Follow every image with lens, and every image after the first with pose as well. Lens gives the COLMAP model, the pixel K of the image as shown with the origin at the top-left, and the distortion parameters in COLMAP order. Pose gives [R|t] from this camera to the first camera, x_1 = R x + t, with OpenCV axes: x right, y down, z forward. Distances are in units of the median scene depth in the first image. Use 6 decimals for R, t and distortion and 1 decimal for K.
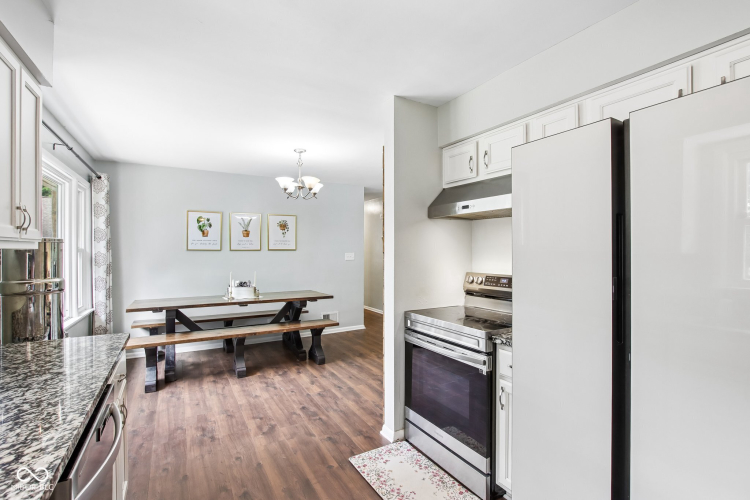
lens RADIAL K [[348.5, 0, 371.6], [0, 348.5, 247.5], [0, 0, 1]] dist [-0.030247, 0.000167]
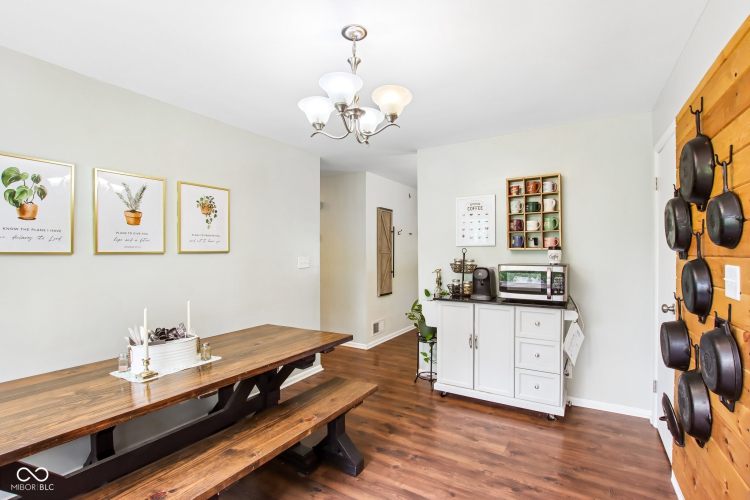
lens RADIAL K [[348.5, 0, 371.6], [0, 348.5, 247.5], [0, 0, 1]] dist [-0.030247, 0.000167]
pose [[0.873287, -0.000291, 0.487207, -0.320932], [0.003379, 0.999979, -0.005459, 0.003855], [-0.487195, 0.006413, 0.873270, 0.462961]]
